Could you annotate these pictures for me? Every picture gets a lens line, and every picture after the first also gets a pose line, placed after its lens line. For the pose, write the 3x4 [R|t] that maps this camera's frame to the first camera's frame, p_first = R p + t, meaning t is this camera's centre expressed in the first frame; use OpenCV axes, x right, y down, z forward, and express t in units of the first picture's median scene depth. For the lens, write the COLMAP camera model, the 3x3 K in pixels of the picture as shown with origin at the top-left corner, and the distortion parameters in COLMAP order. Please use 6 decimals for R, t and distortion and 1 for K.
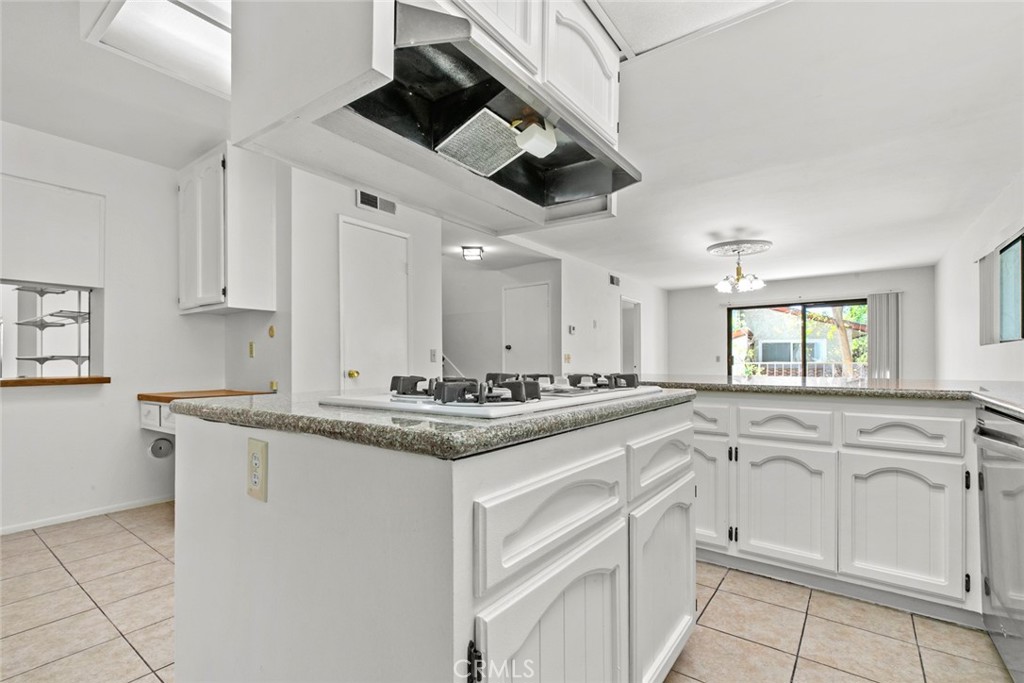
lens RADIAL K [[466.9, 0, 482.1], [0, 466.9, 365.7], [0, 0, 1]] dist [0.001331, 0.003014]
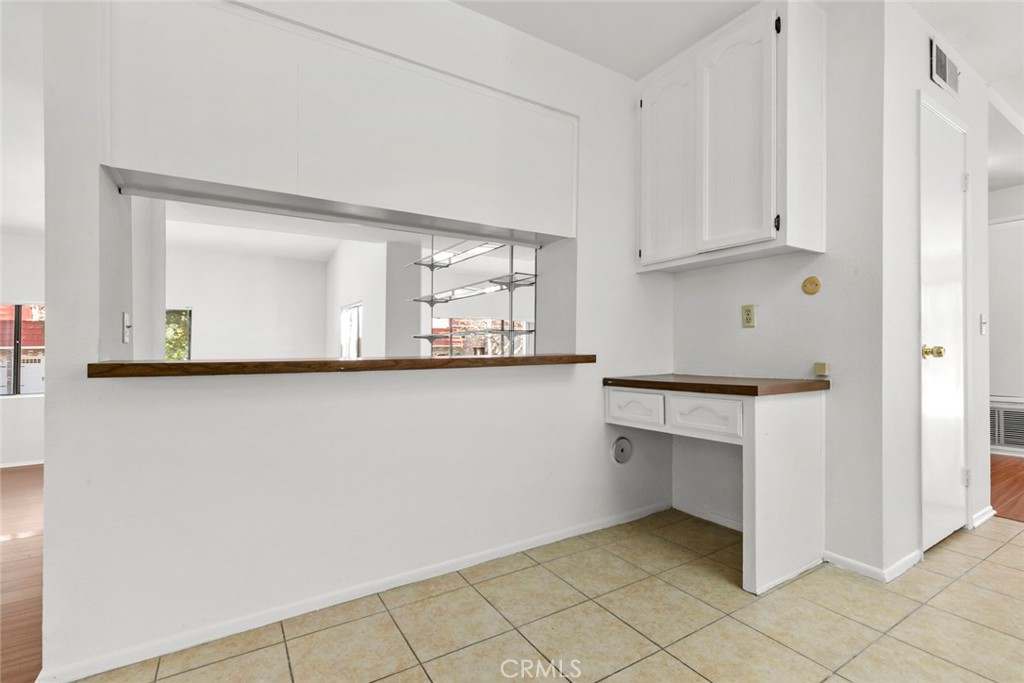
lens RADIAL K [[466.9, 0, 504.2], [0, 466.9, 343.0], [0, 0, 1]] dist [0.001331, 0.003014]
pose [[0.935081, -0.010345, -0.354282, -0.652477], [0.006866, 0.999915, -0.011076, 0.012708], [0.354366, 0.007925, 0.935073, 0.249815]]
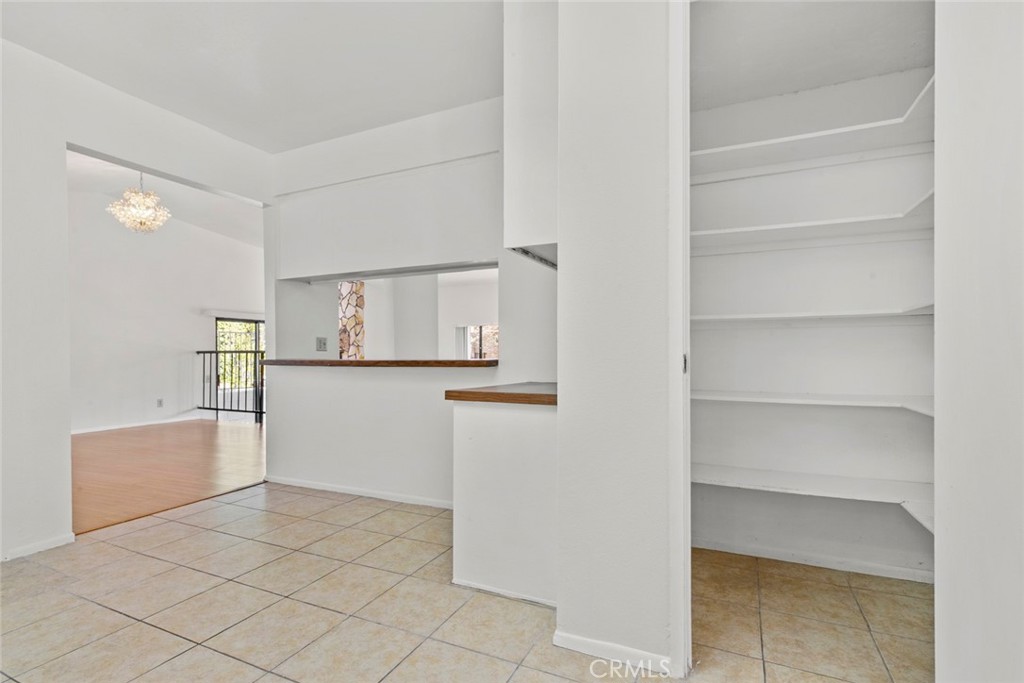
lens RADIAL K [[466.9, 0, 507.0], [0, 466.9, 344.0], [0, 0, 1]] dist [0.001331, 0.003014]
pose [[0.233983, -0.017013, -0.972092, 0.057861], [0.001653, 0.999852, -0.017101, 0.009247], [0.972239, 0.002395, 0.233976, 0.820583]]
